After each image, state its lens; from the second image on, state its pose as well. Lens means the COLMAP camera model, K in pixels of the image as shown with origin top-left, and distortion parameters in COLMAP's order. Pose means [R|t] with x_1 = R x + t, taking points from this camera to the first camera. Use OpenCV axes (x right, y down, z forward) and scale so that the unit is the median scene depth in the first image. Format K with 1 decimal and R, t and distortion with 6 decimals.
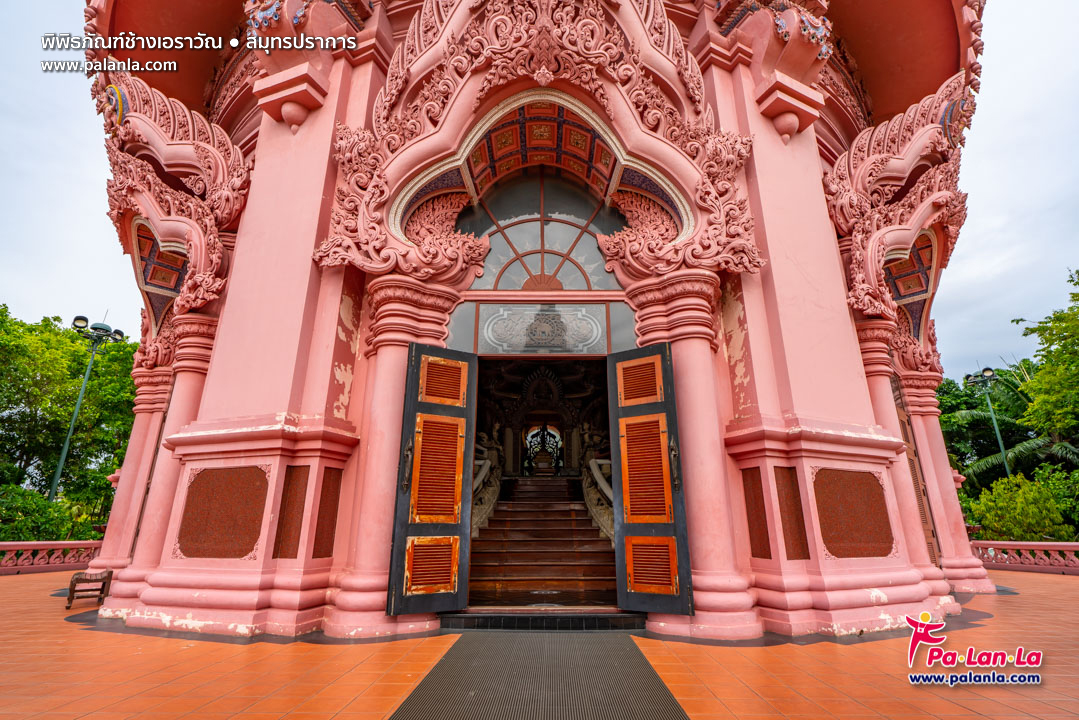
lens RADIAL K [[513.2, 0, 537.2], [0, 513.2, 364.7], [0, 0, 1]] dist [-0.002195, -0.000276]
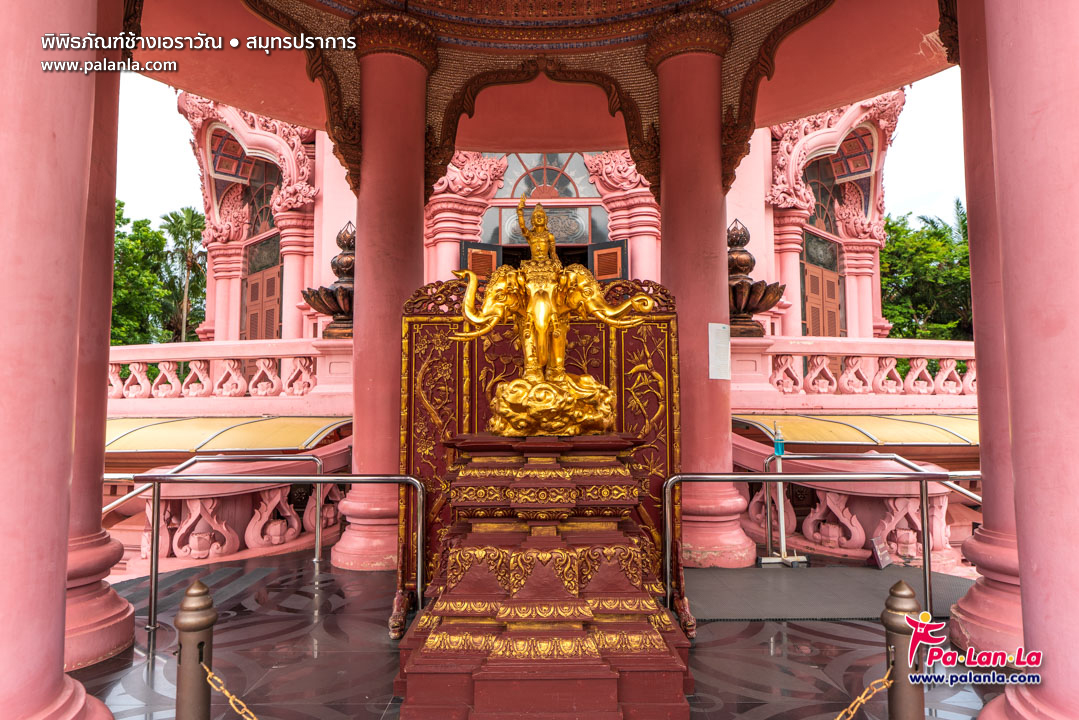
lens RADIAL K [[720.3, 0, 534.6], [0, 720.3, 365.5], [0, 0, 1]] dist [0.031375, 0.001471]
pose [[0.999968, -0.007363, 0.003260, -0.027256], [0.006304, 0.967738, 0.251879, -0.190269], [-0.005010, -0.251850, 0.967753, -1.024150]]
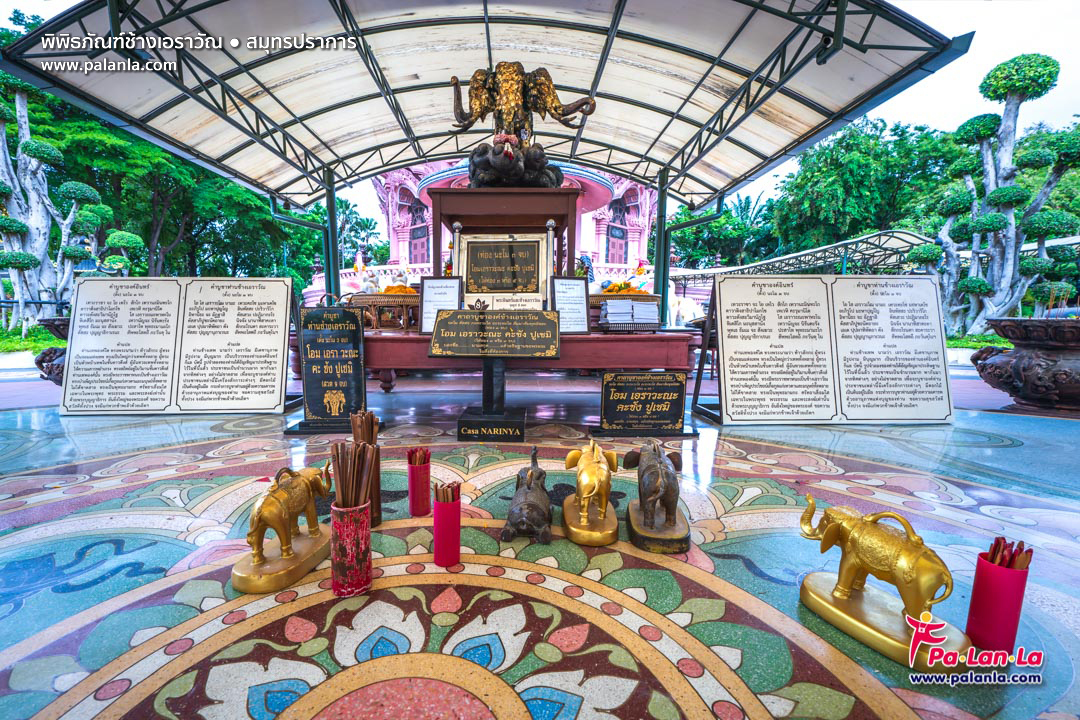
lens RADIAL K [[467.1, 0, 517.8], [0, 467.1, 377.3], [0, 0, 1]] dist [0.004444, -0.000321]
pose [[0.999986, -0.003796, 0.003682, -0.017918], [0.001837, 0.902168, 0.431381, -0.595764], [-0.004959, -0.431368, 0.902163, -3.045904]]
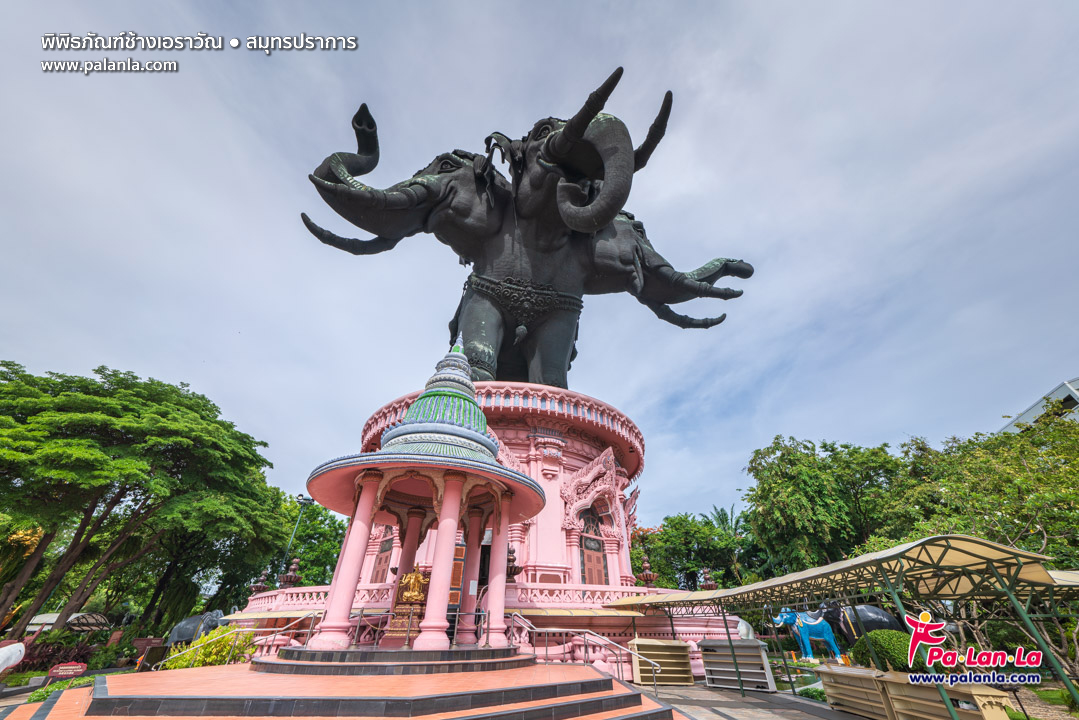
lens RADIAL K [[367.7, 0, 534.1], [0, 367.7, 358.0], [0, 0, 1]] dist [-0.008305, 0.001024]
pose [[0.999819, -0.015161, -0.011525, 0.457609], [0.010684, 0.947495, -0.319592, -0.468251], [0.015765, 0.319411, 0.947485, -2.205082]]
